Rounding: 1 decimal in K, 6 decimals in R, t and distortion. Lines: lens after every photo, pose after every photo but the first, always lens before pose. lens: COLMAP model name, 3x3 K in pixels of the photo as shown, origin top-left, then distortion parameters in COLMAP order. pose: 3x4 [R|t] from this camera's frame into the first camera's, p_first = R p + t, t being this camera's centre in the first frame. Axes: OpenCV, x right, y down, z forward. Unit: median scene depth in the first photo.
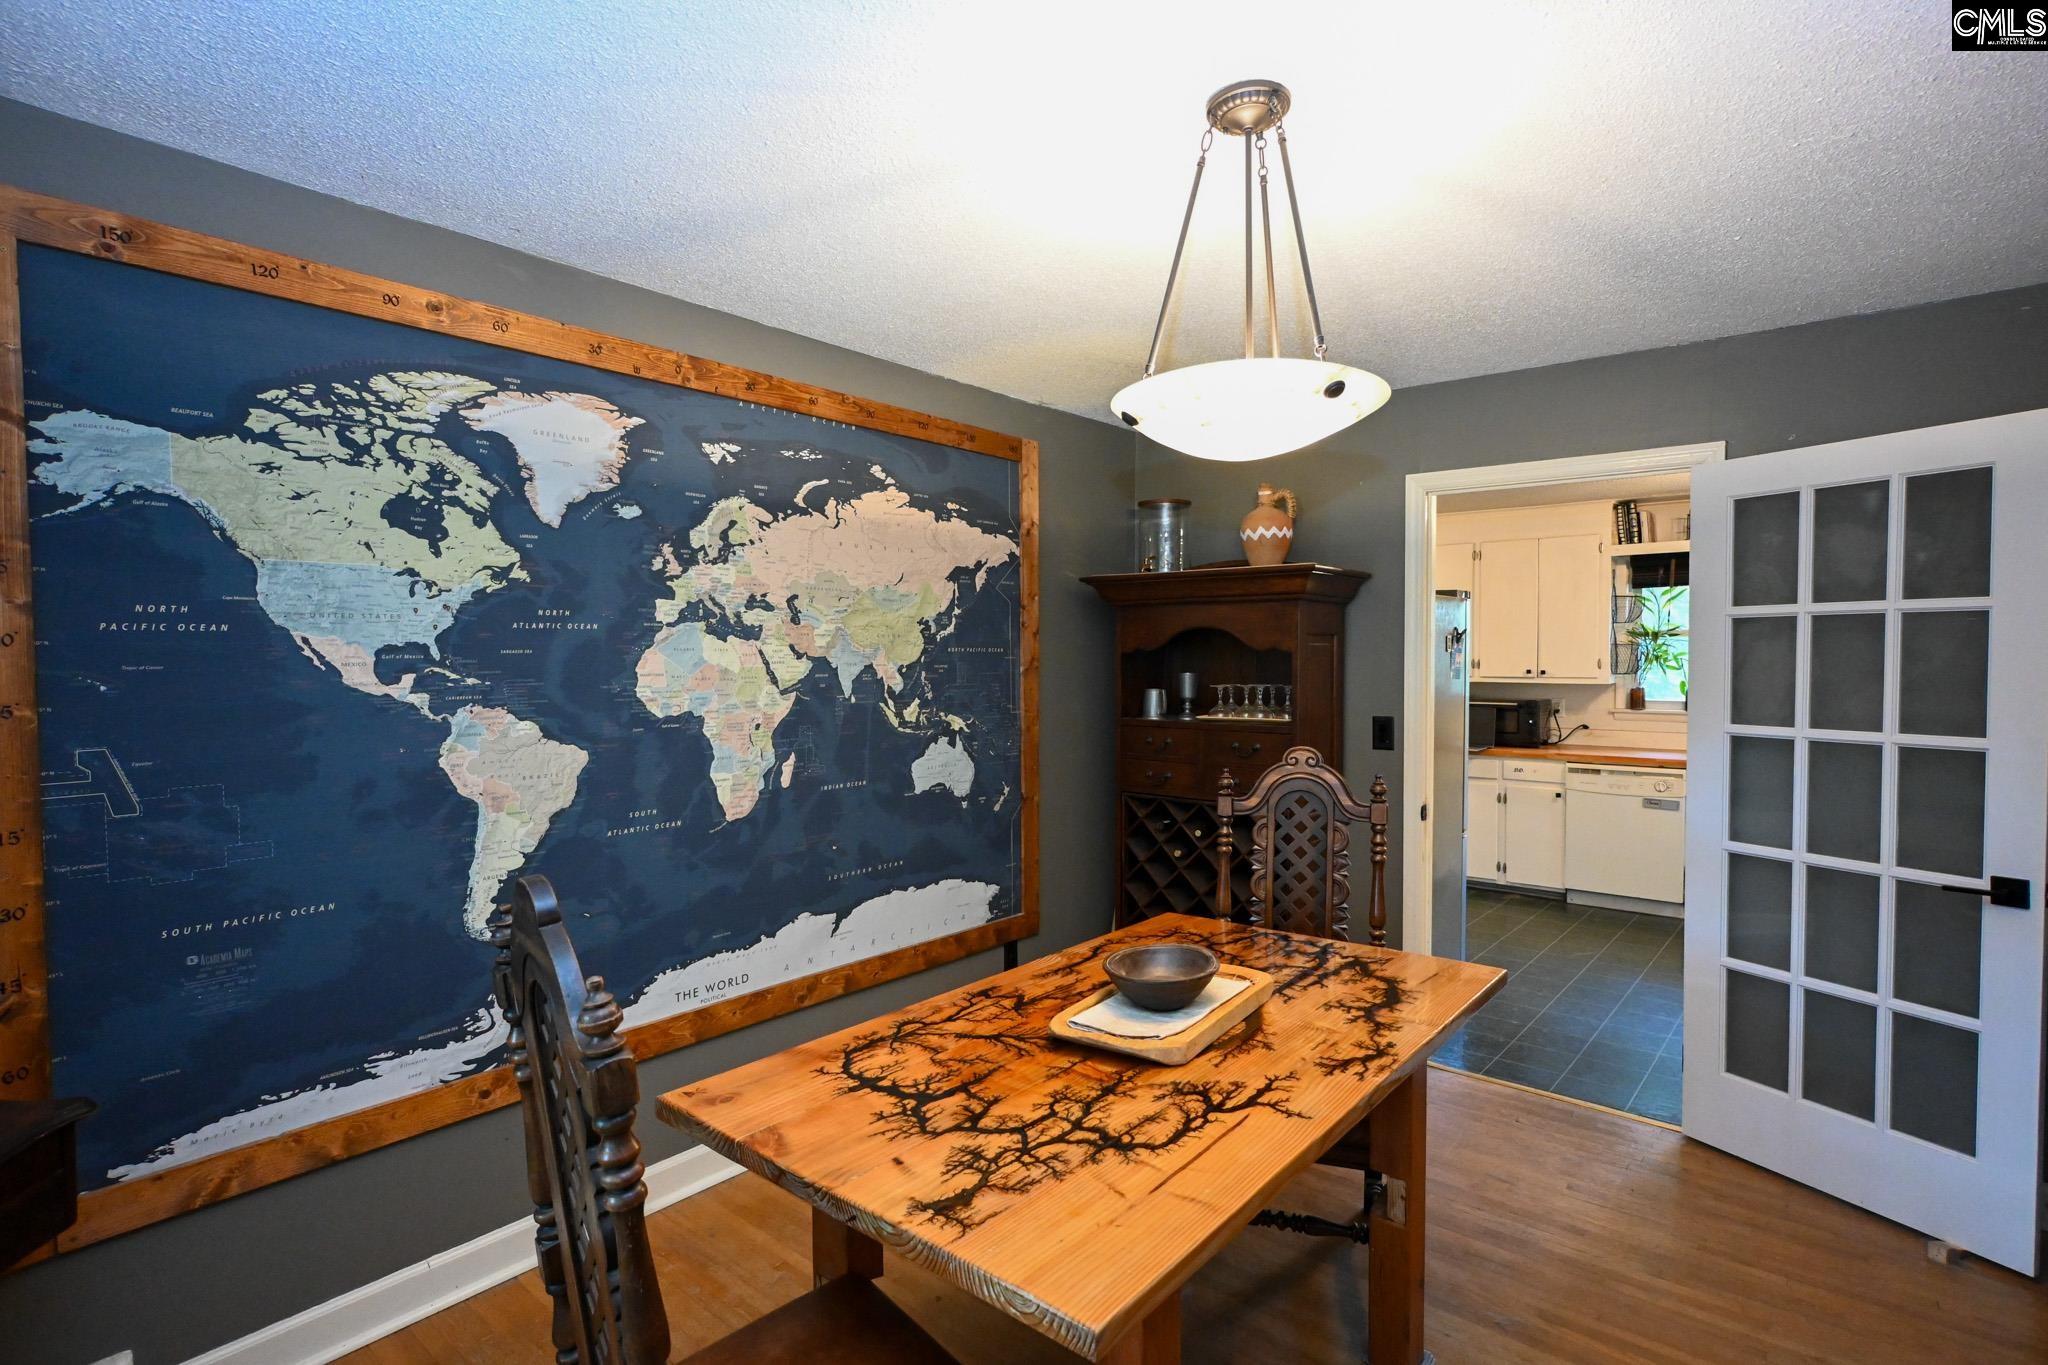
lens RADIAL K [[1022.9, 0, 1025.8], [0, 1022.9, 686.1], [0, 0, 1]] dist [-0.003259, 0.000246]
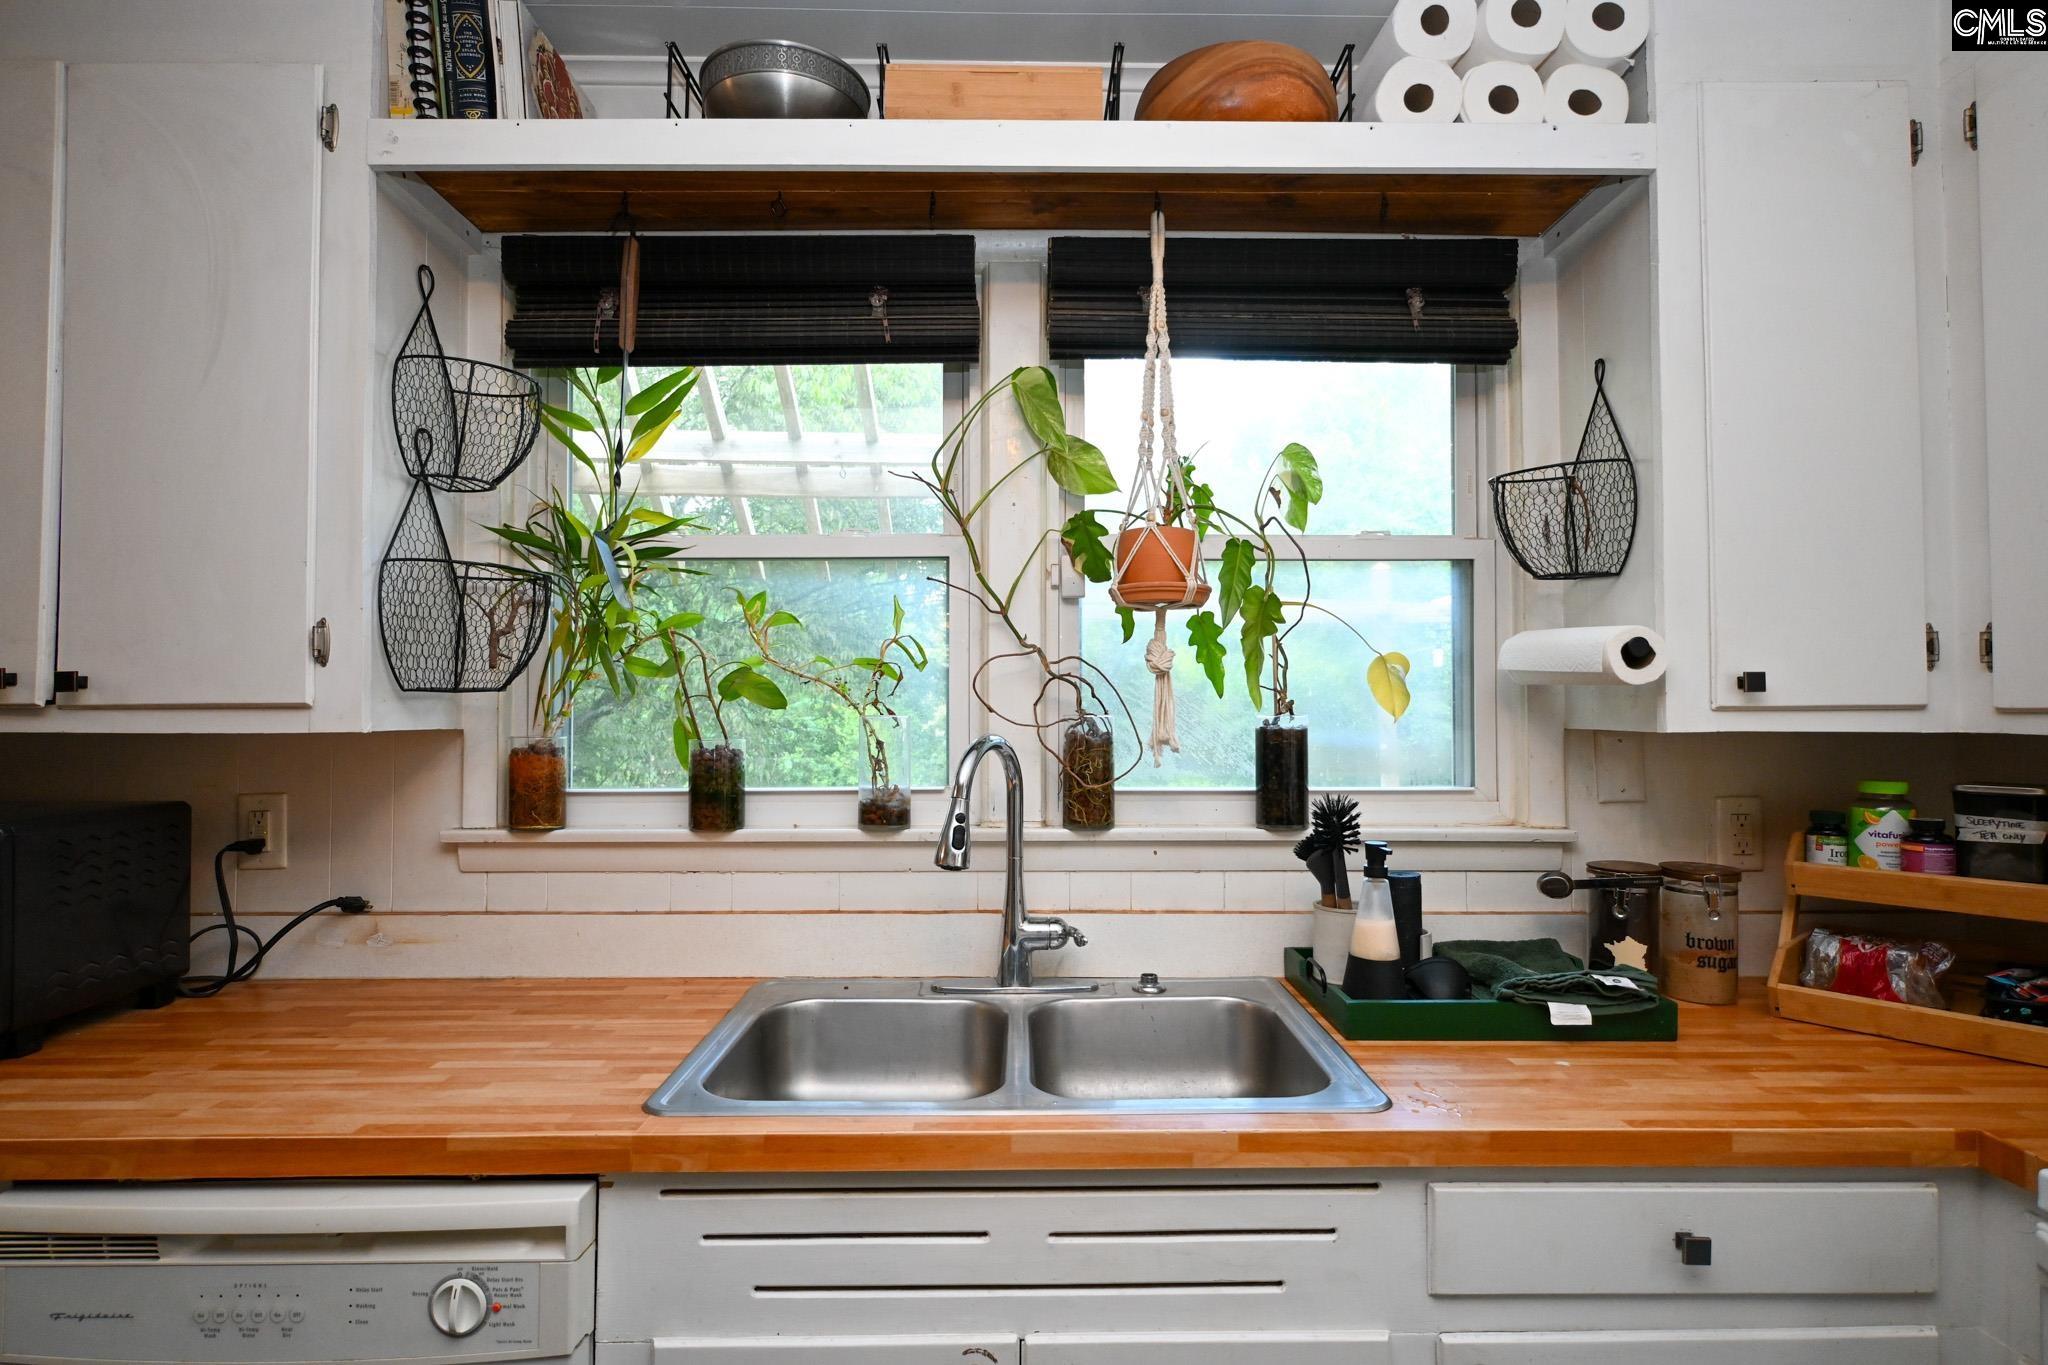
lens RADIAL K [[1022.9, 0, 1023.6], [0, 1022.9, 684.6], [0, 0, 1]] dist [-0.003259, 0.000246]
pose [[0.762974, 0.016793, 0.646211, 0.364981], [0.016528, 0.998829, -0.045470, -0.000051], [-0.646218, 0.045373, 0.761803, 0.499940]]
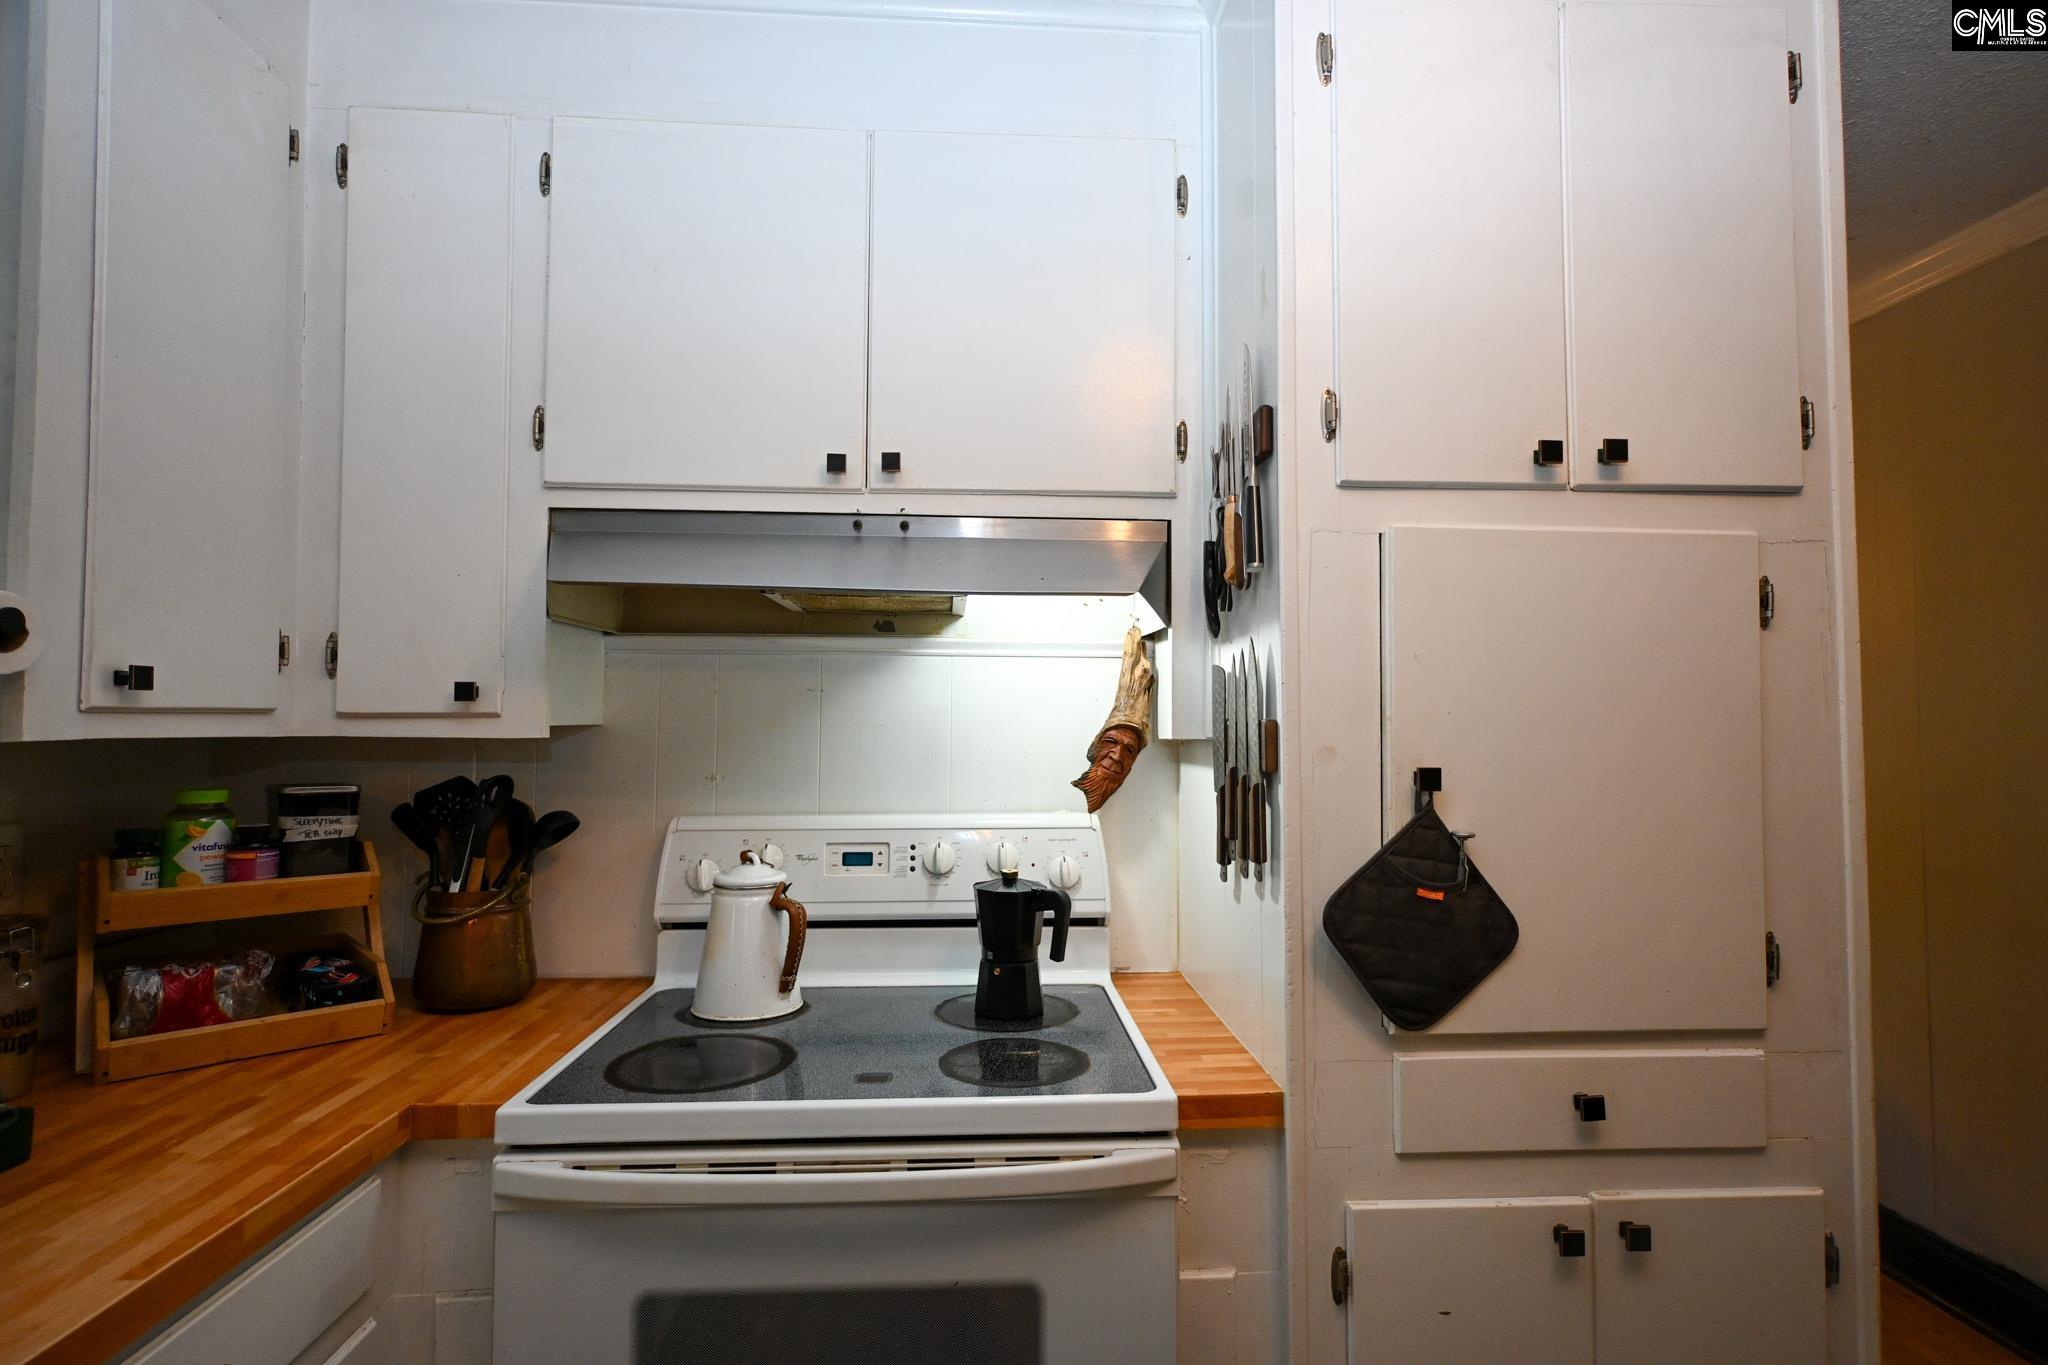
lens RADIAL K [[1022.9, 0, 1011.5], [0, 1022.9, 677.2], [0, 0, 1]] dist [-0.003259, 0.000246]
pose [[-0.683078, 0.031479, 0.729666, 0.381249], [0.017335, 0.999488, -0.026892, -0.000440], [-0.730139, -0.005721, -0.683274, 0.553212]]
